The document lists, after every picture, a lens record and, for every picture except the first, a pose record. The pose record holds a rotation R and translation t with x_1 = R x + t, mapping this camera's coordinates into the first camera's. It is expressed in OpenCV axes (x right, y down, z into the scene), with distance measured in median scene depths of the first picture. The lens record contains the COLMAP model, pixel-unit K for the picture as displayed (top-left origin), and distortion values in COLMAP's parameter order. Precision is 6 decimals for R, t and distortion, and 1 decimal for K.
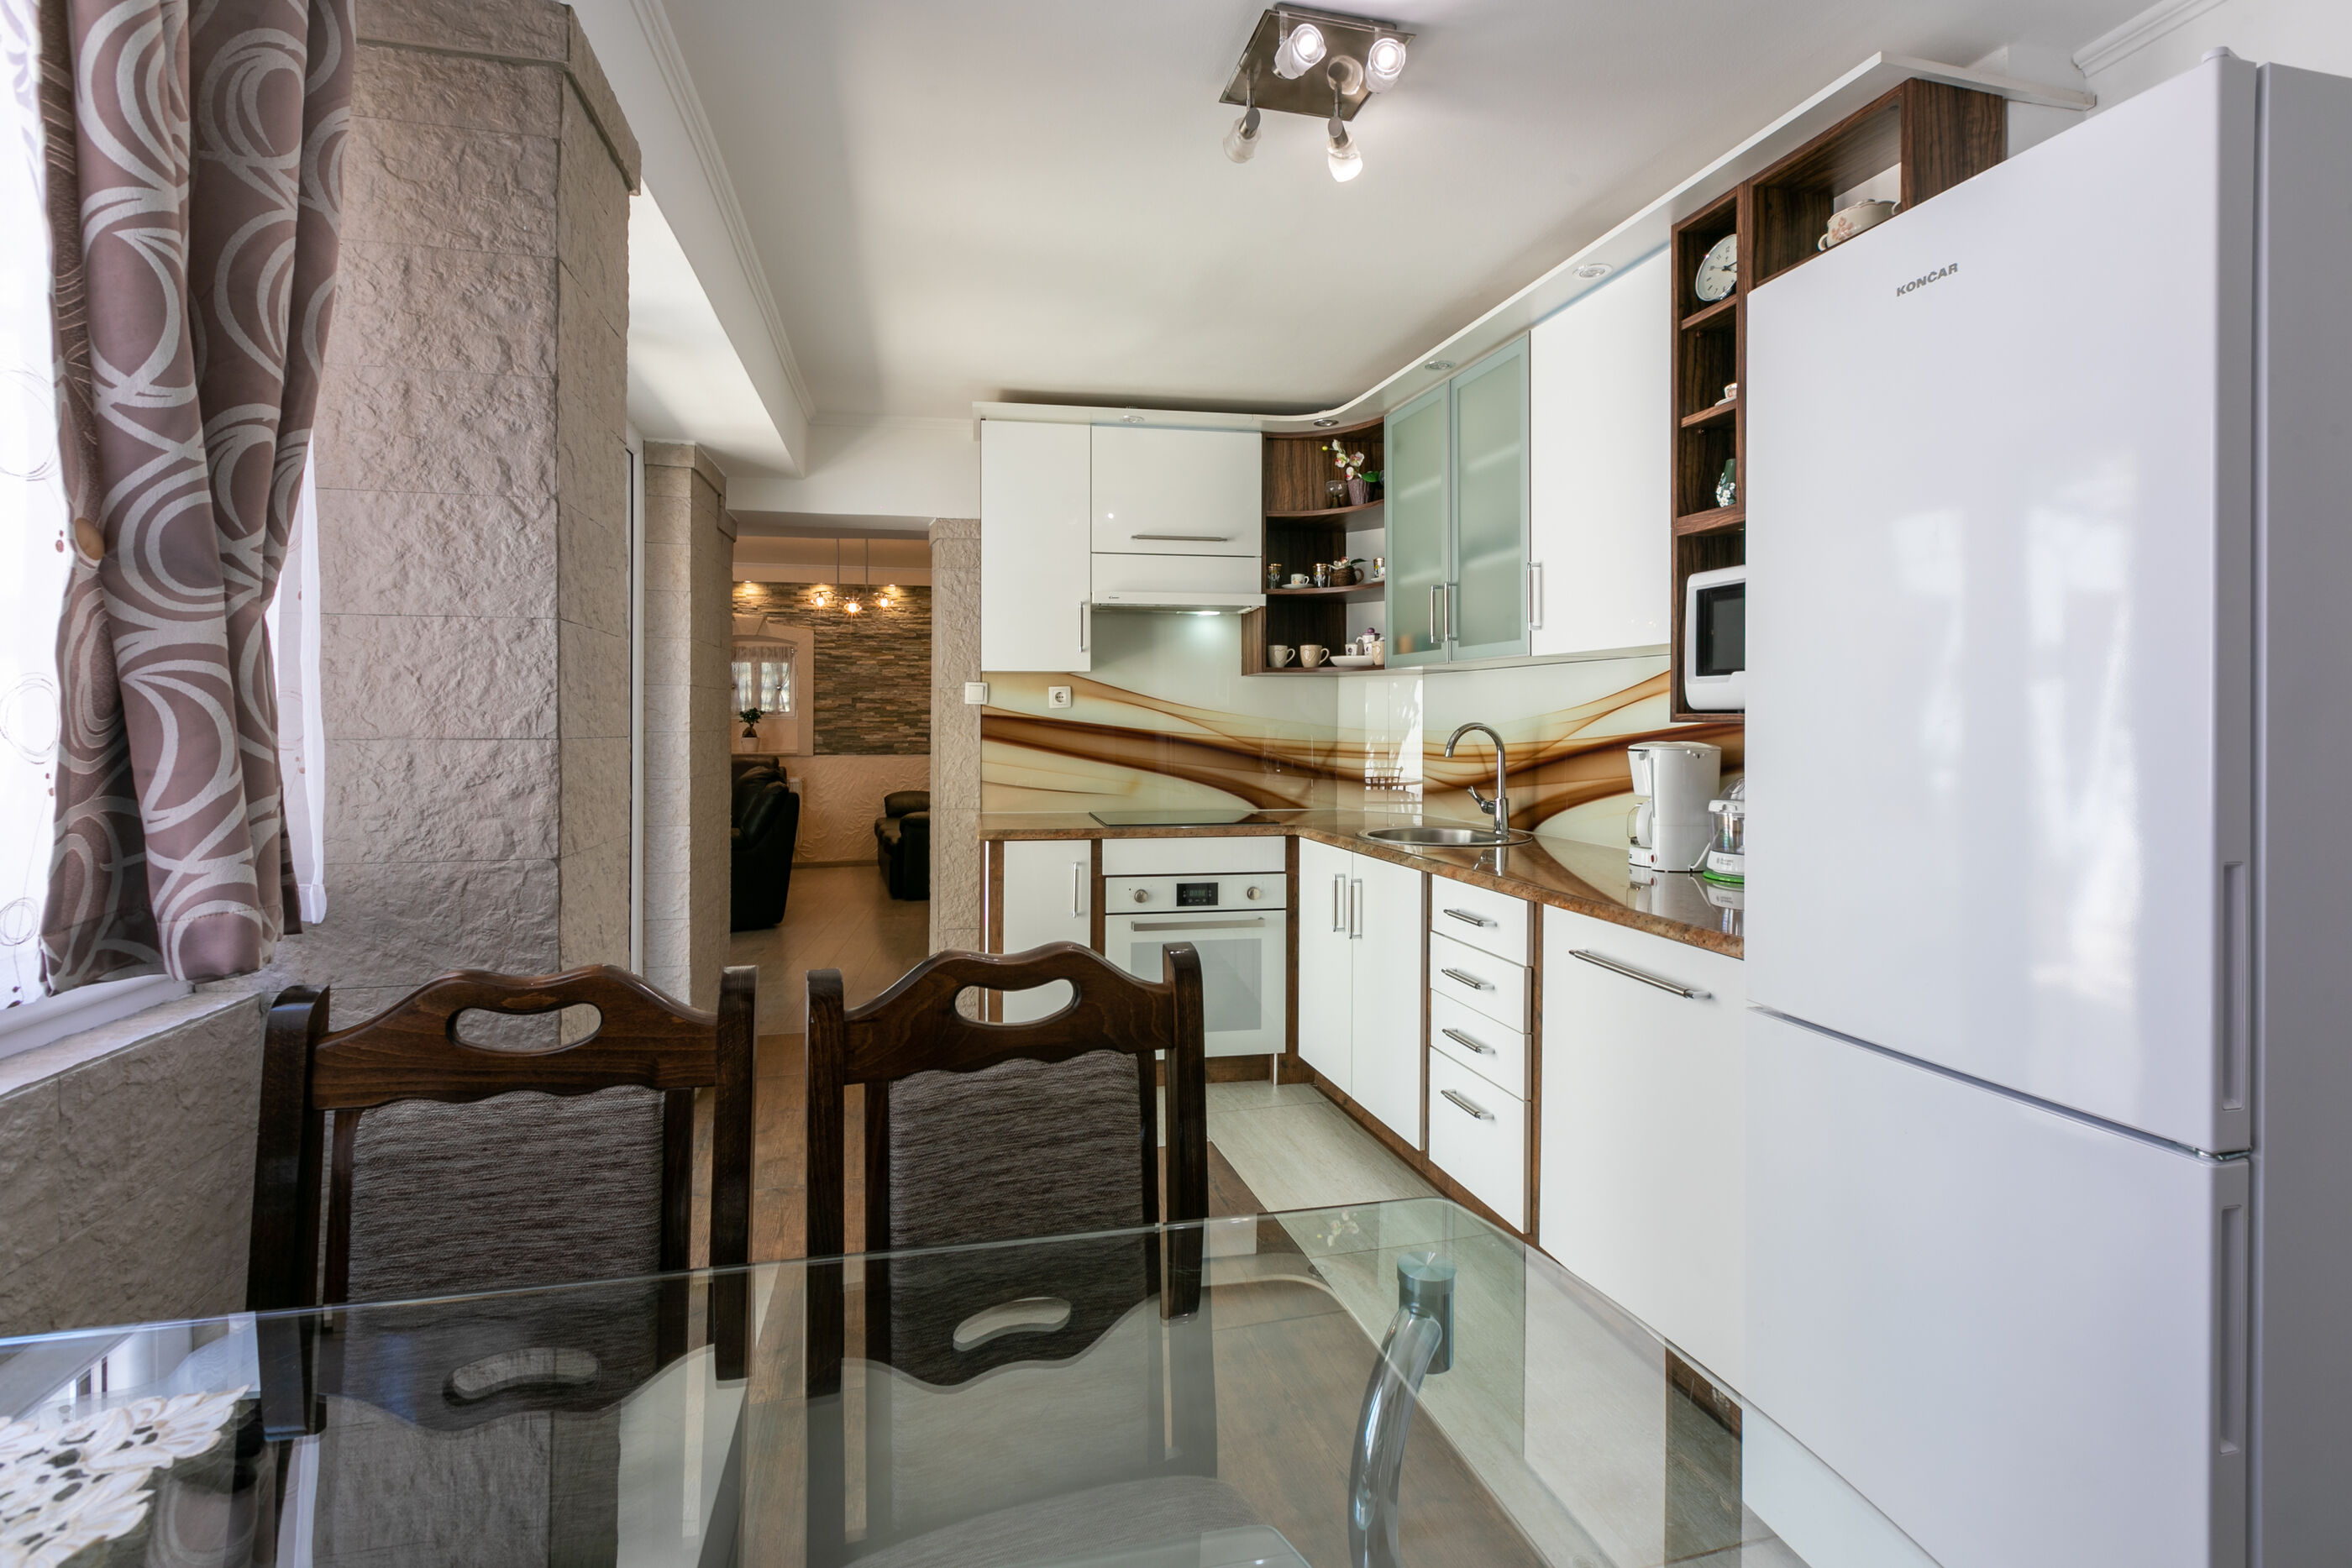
lens RADIAL K [[1083.3, 0, 1175.3], [0, 1083.3, 665.5], [0, 0, 1]] dist [0.001999, 0.000424]
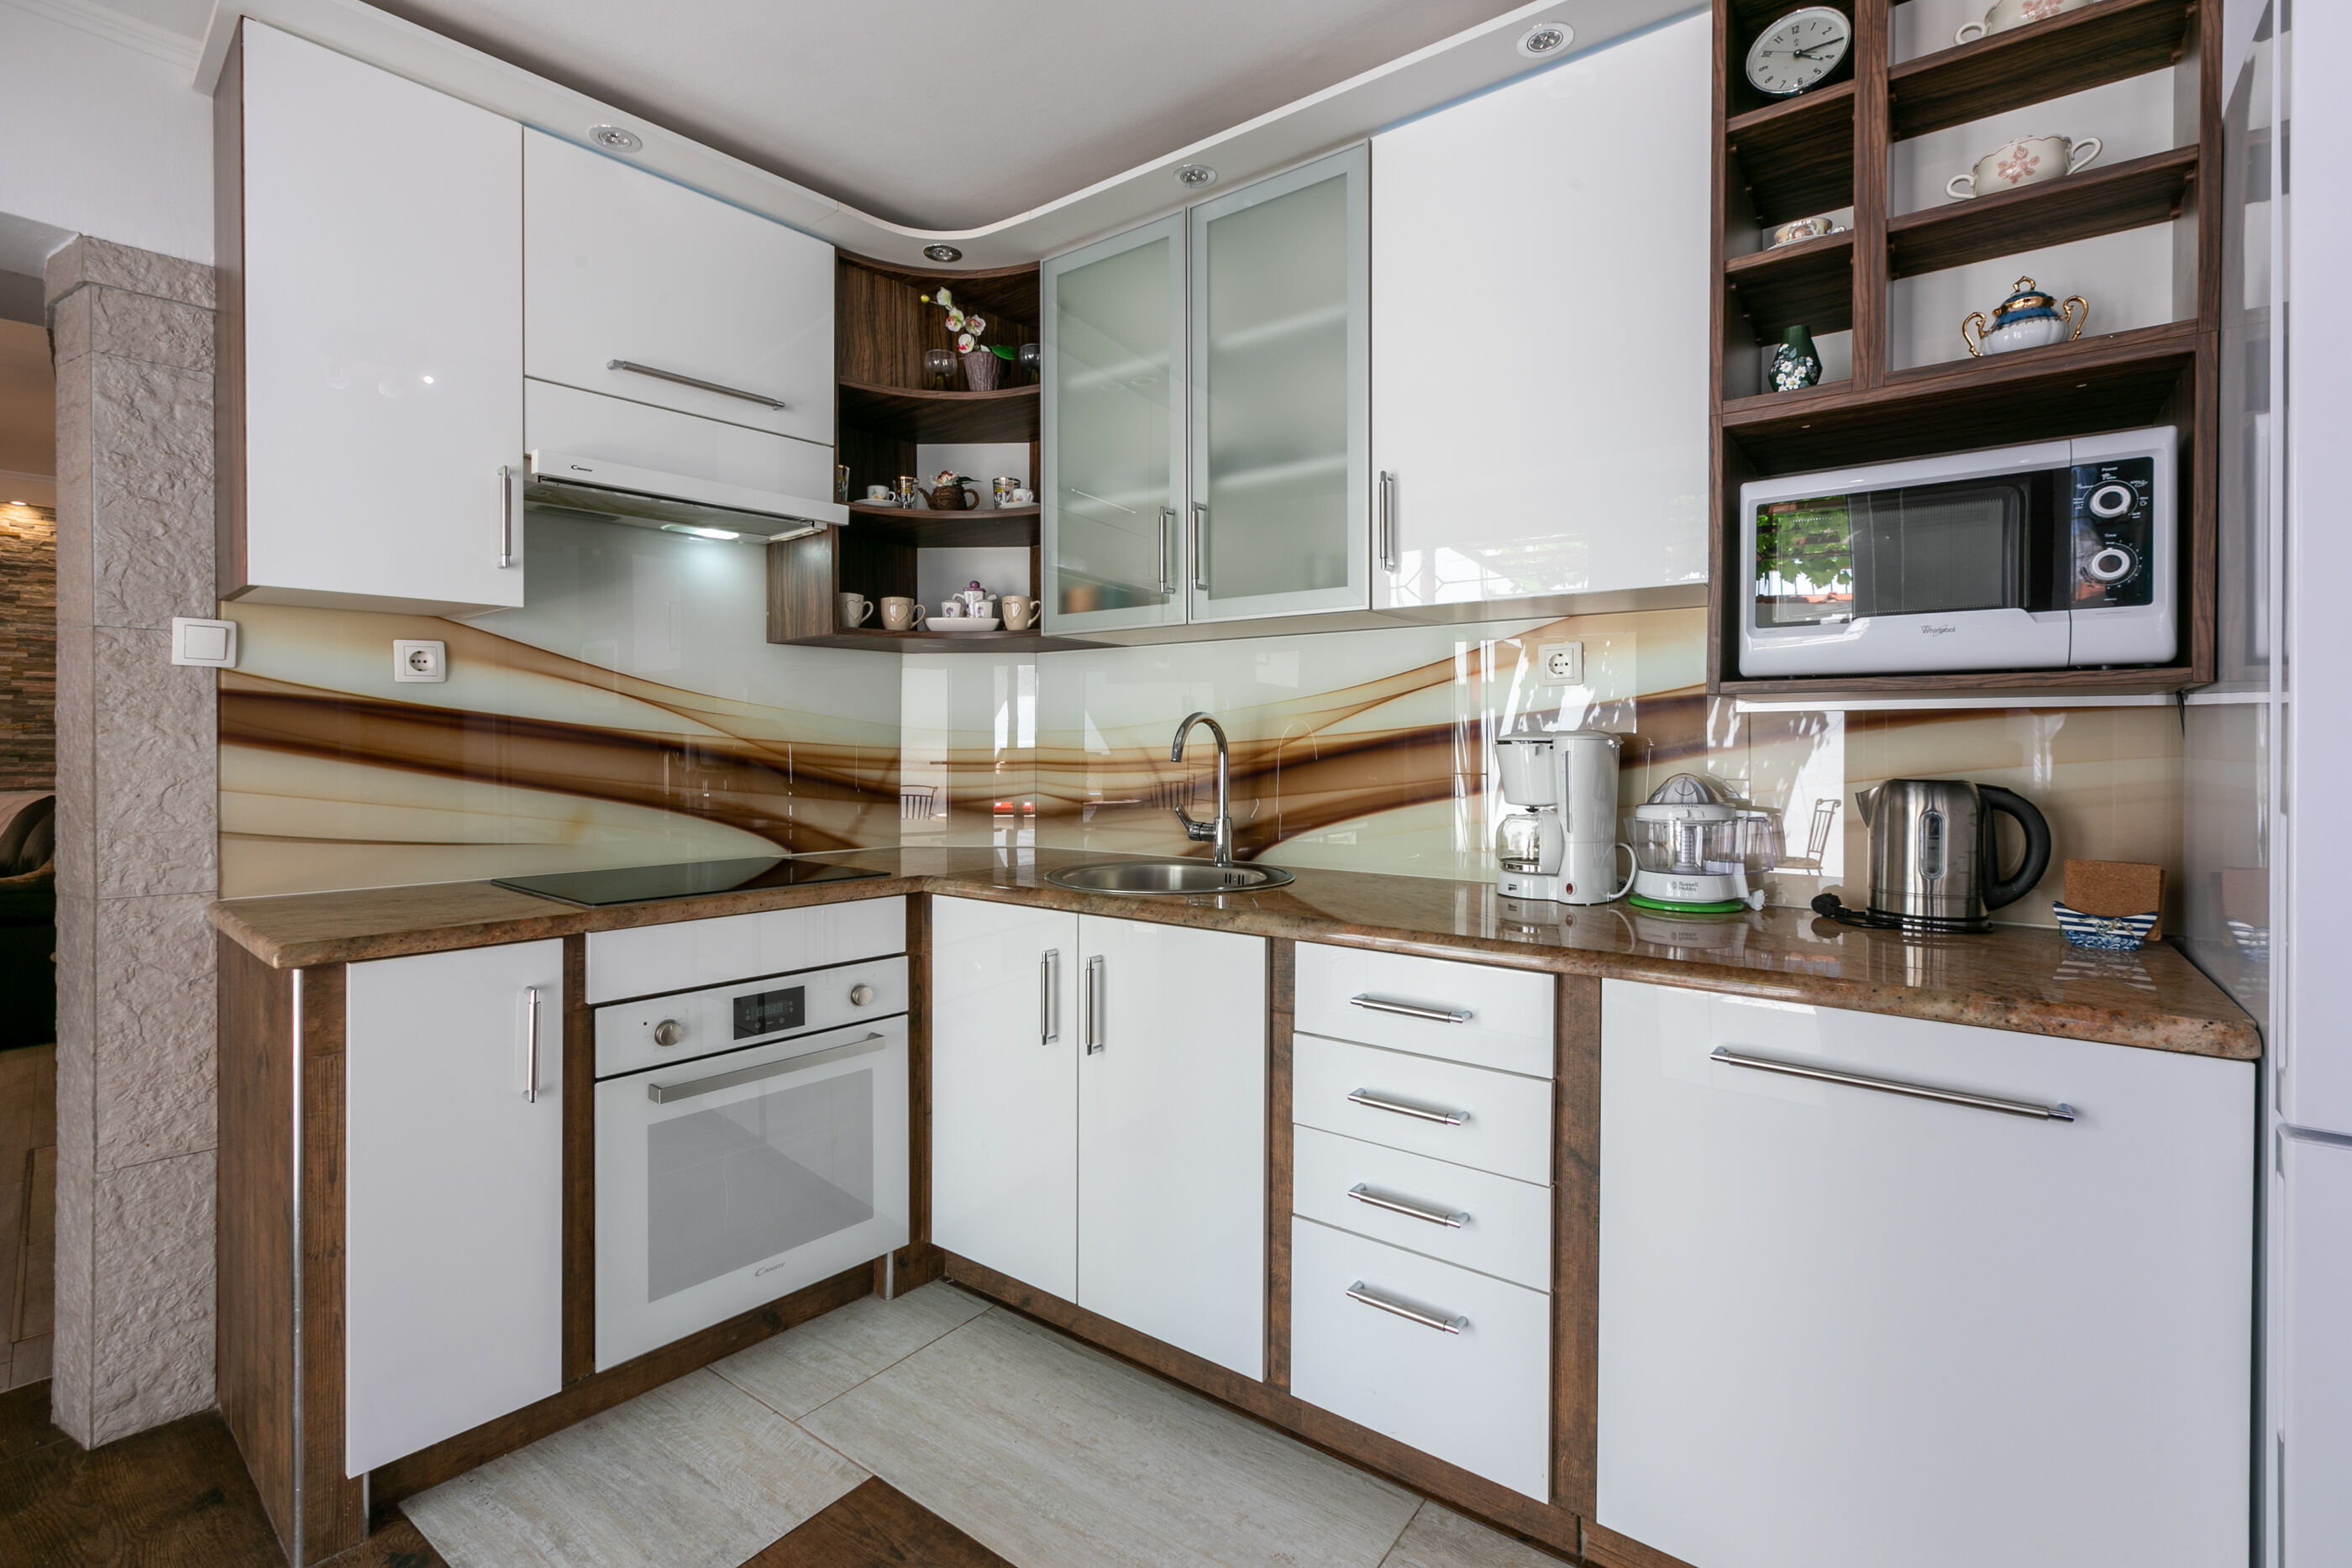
lens RADIAL K [[1069.6, 0, 1181.0], [0, 1069.6, 730.3], [0, 0, 1]] dist [0.001604, 0.000334]
pose [[0.790446, 0.006700, 0.612495, -0.147493], [-0.028882, 0.999236, 0.026343, 0.042757], [-0.611851, -0.038513, 0.790035, 0.422064]]
